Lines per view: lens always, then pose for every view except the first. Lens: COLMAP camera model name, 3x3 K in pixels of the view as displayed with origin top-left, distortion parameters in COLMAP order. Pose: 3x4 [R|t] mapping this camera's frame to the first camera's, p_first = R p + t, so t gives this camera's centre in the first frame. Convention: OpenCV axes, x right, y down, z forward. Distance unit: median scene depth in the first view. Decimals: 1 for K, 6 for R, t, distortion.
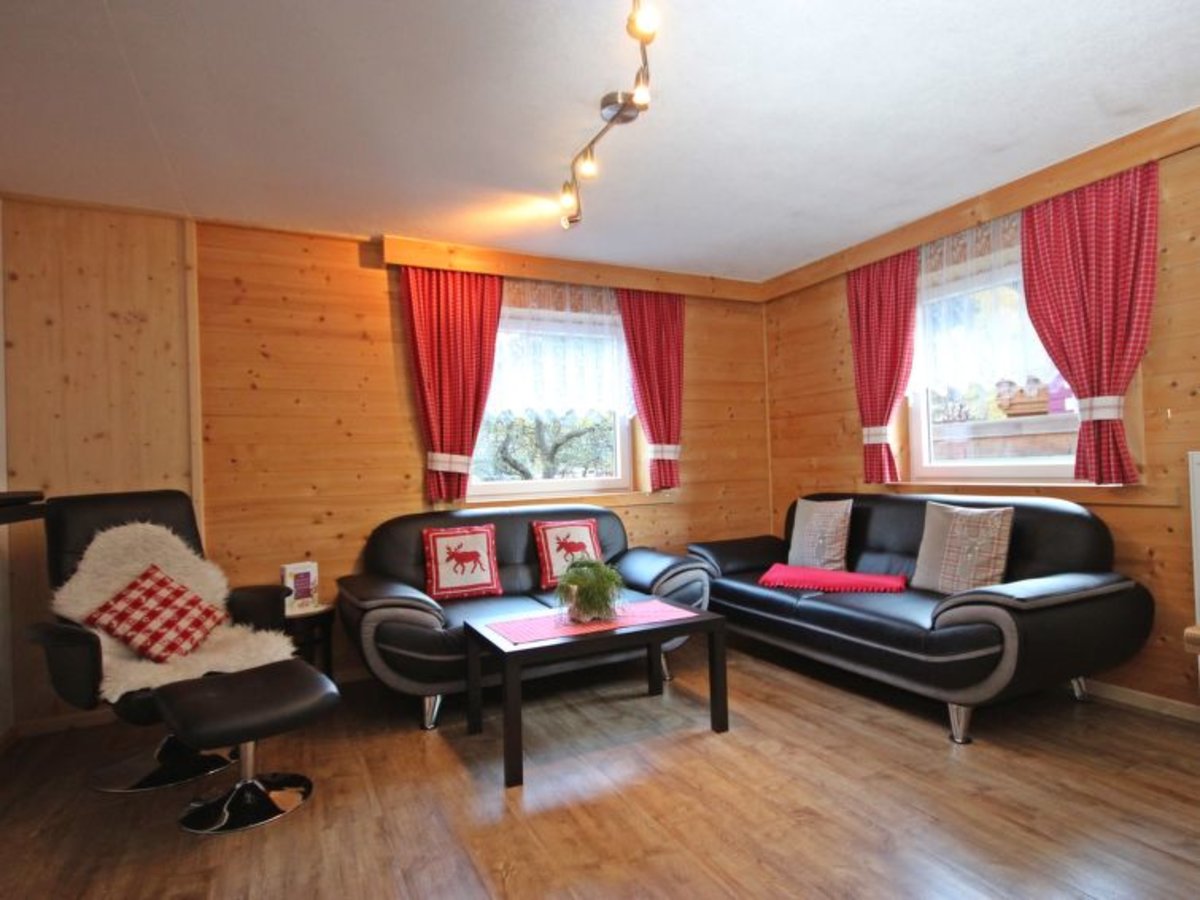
lens RADIAL K [[634.8, 0, 598.8], [0, 634.8, 454.1], [0, 0, 1]] dist [0.001809, 0.000021]
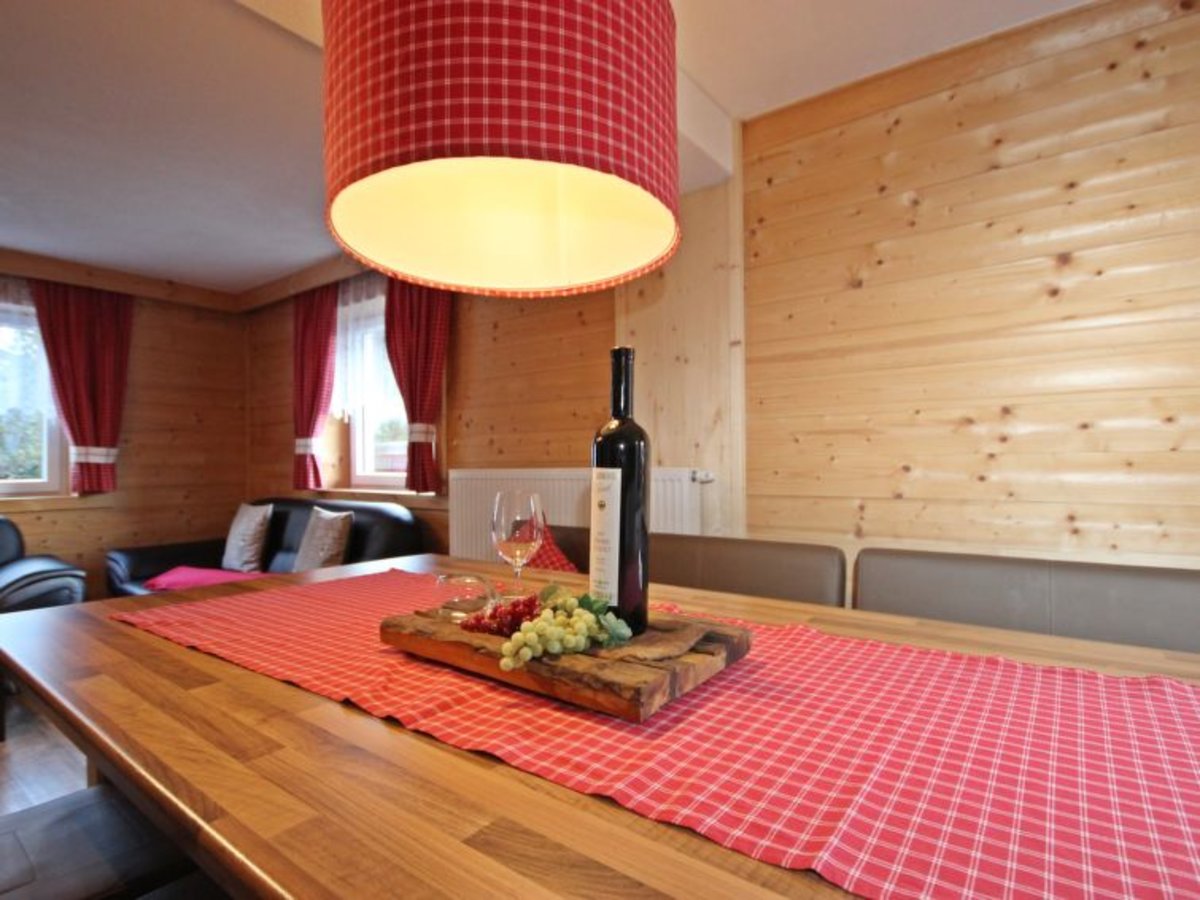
lens RADIAL K [[610.8, 0, 600.6], [0, 610.8, 452.8], [0, 0, 1]] dist [-0.002075, -0.001331]
pose [[0.905595, 0.032688, 0.422882, 0.421105], [-0.030768, 0.999462, -0.011367, -0.020420], [-0.423026, -0.002717, 0.906113, -0.168173]]
